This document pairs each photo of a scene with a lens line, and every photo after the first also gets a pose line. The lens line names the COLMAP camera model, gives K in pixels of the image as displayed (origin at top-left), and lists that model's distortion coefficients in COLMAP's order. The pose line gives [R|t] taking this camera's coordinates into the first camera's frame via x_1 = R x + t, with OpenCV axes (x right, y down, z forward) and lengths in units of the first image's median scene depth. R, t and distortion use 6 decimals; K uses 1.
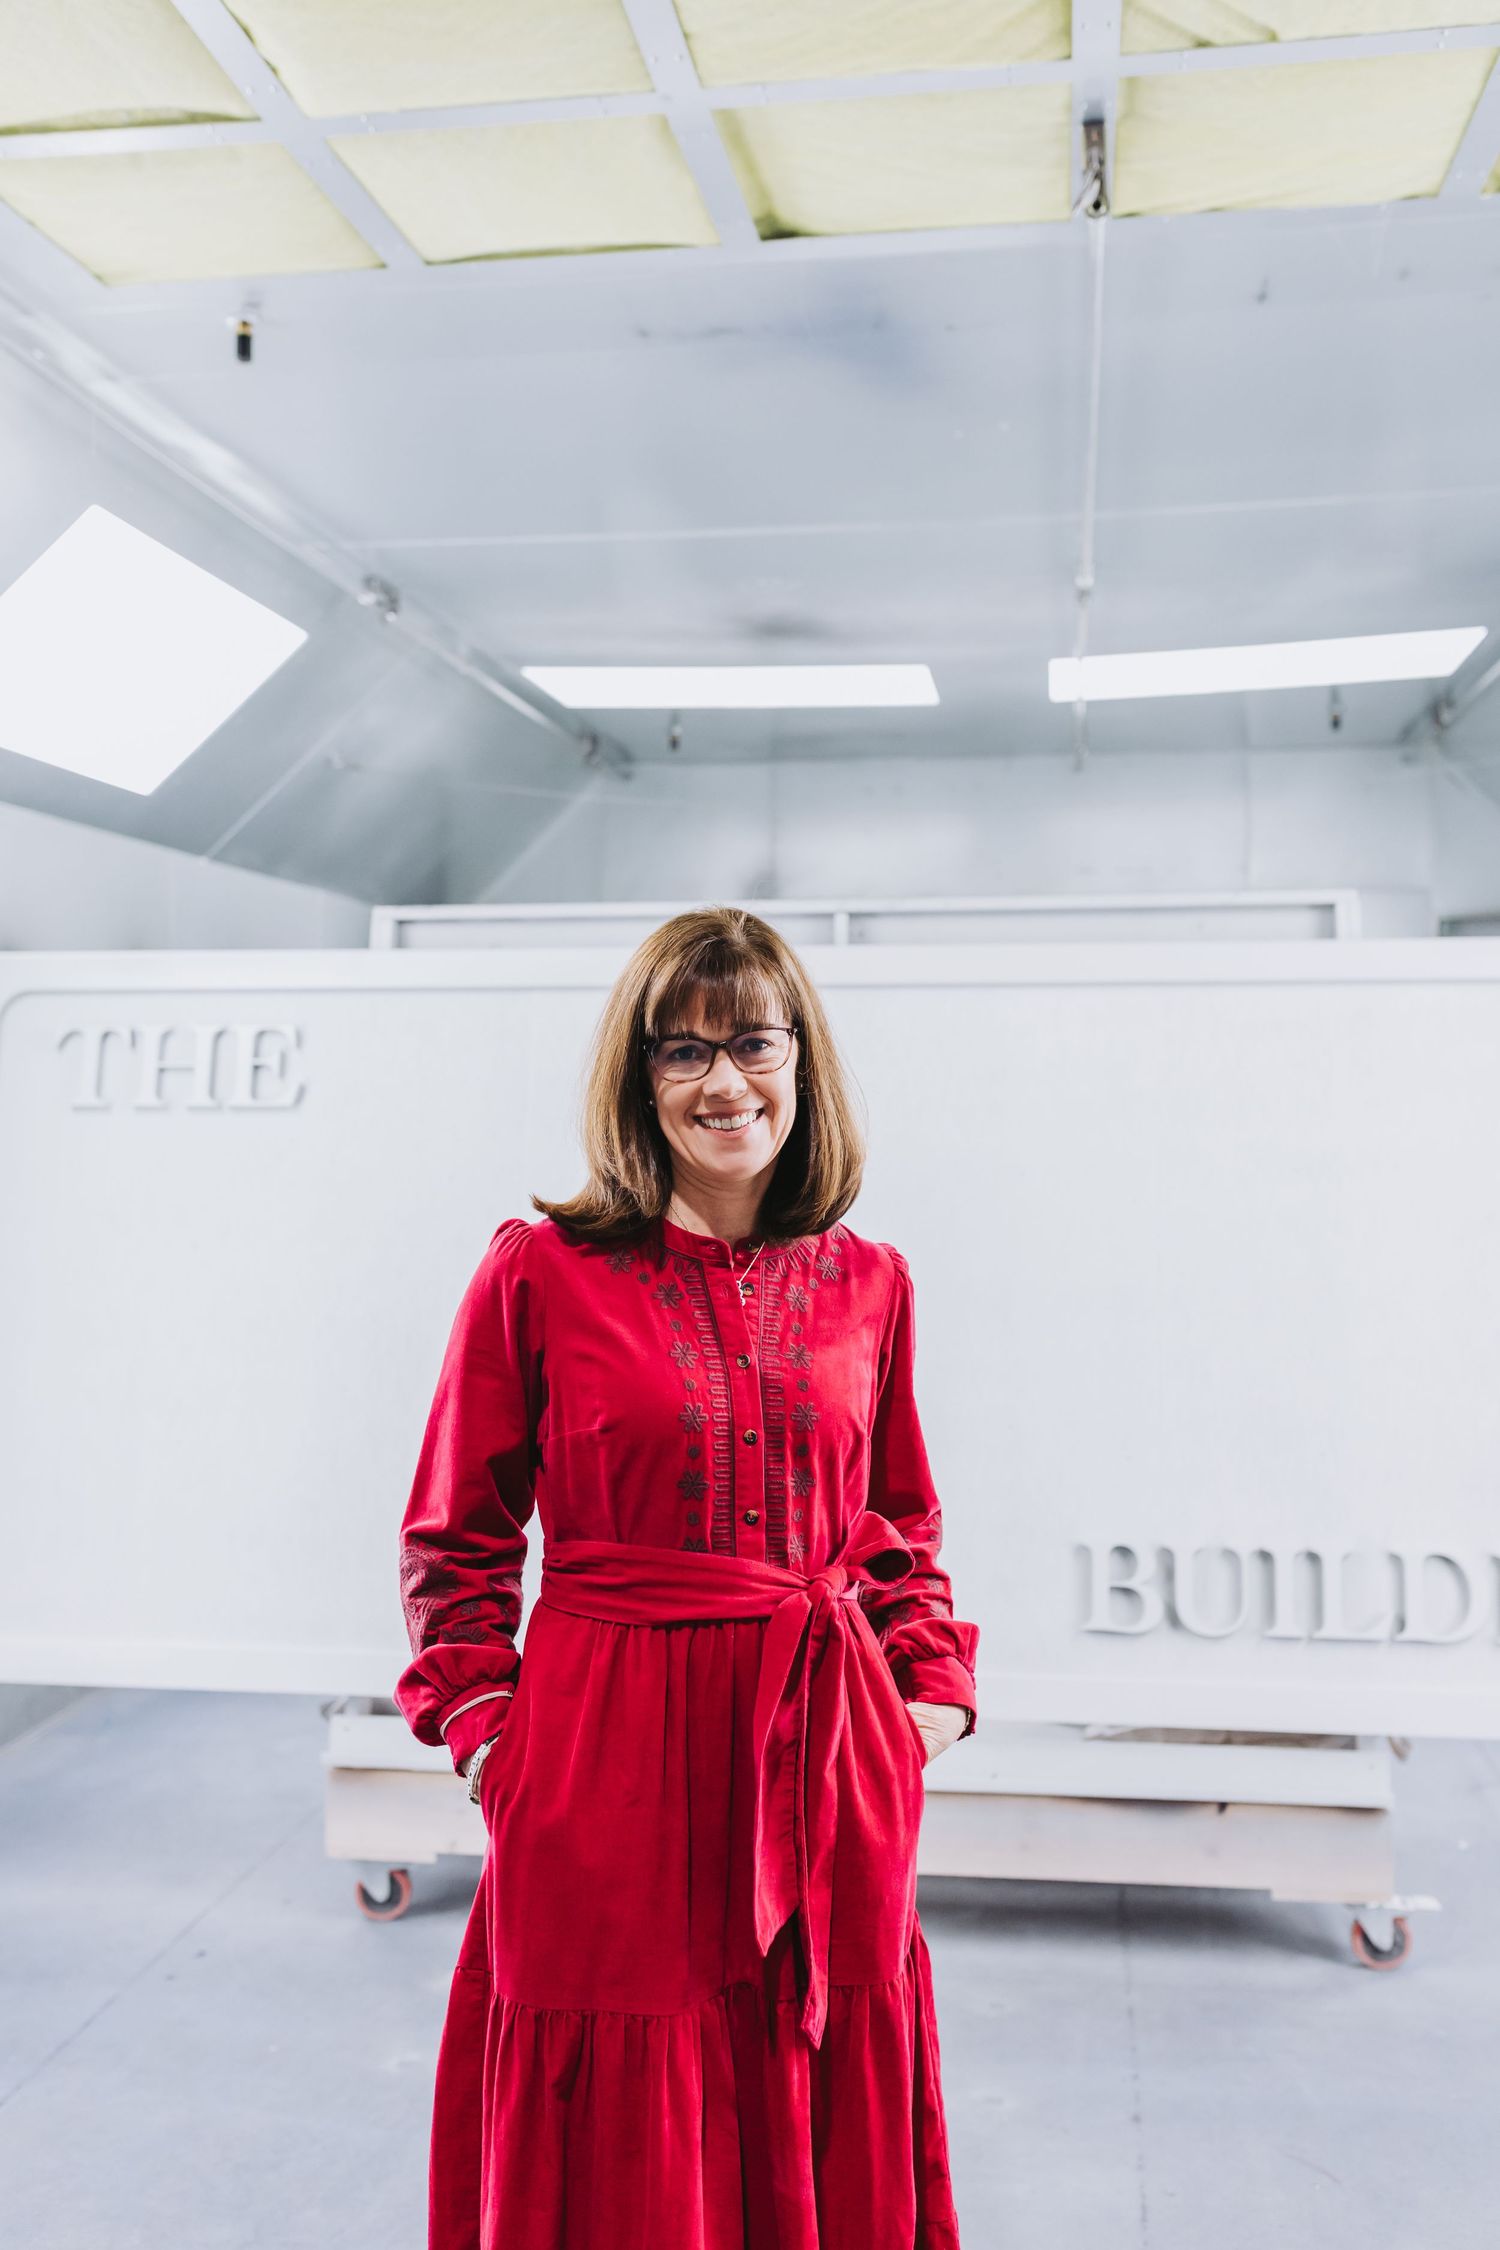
lens RADIAL K [[2137.9, 0, 752.8], [0, 2137.9, 1116.0], [0, 0, 1]] dist [0.006284, -0.010317]
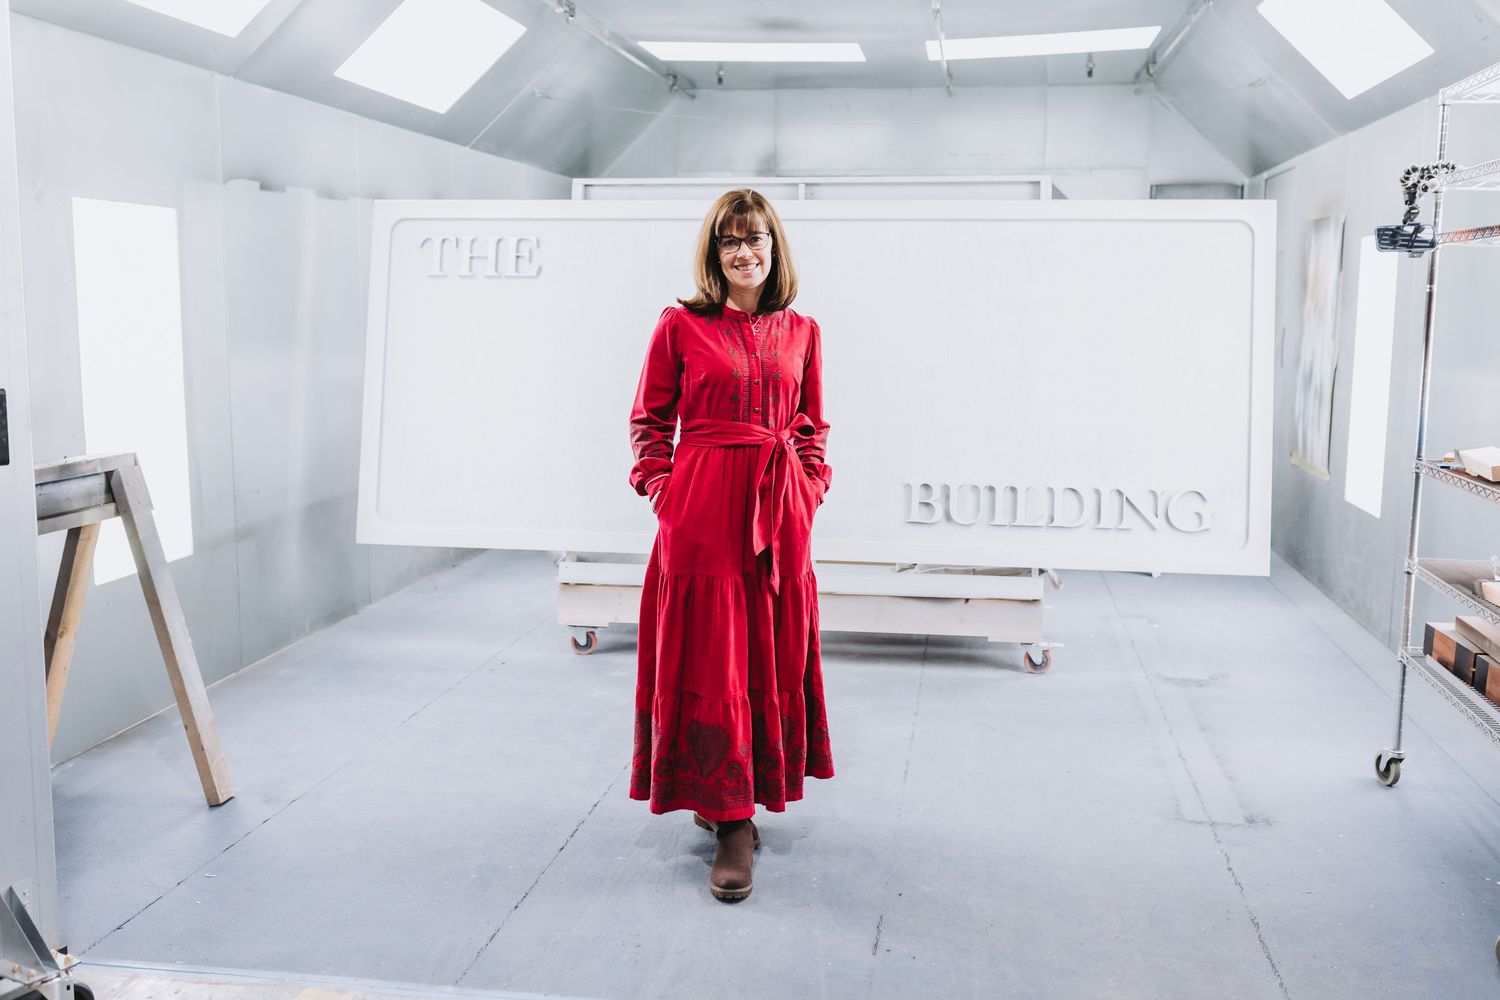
lens RADIAL K [[1438.6, 0, 750.3], [0, 1438.6, 502.6], [0, 0, 1]] dist [-0.001061, -0.000086]
pose [[0.999882, 0.011323, -0.010351, 0.010409], [-0.009859, 0.991206, 0.131958, 0.029745], [0.011754, -0.131840, 0.991201, -0.449593]]
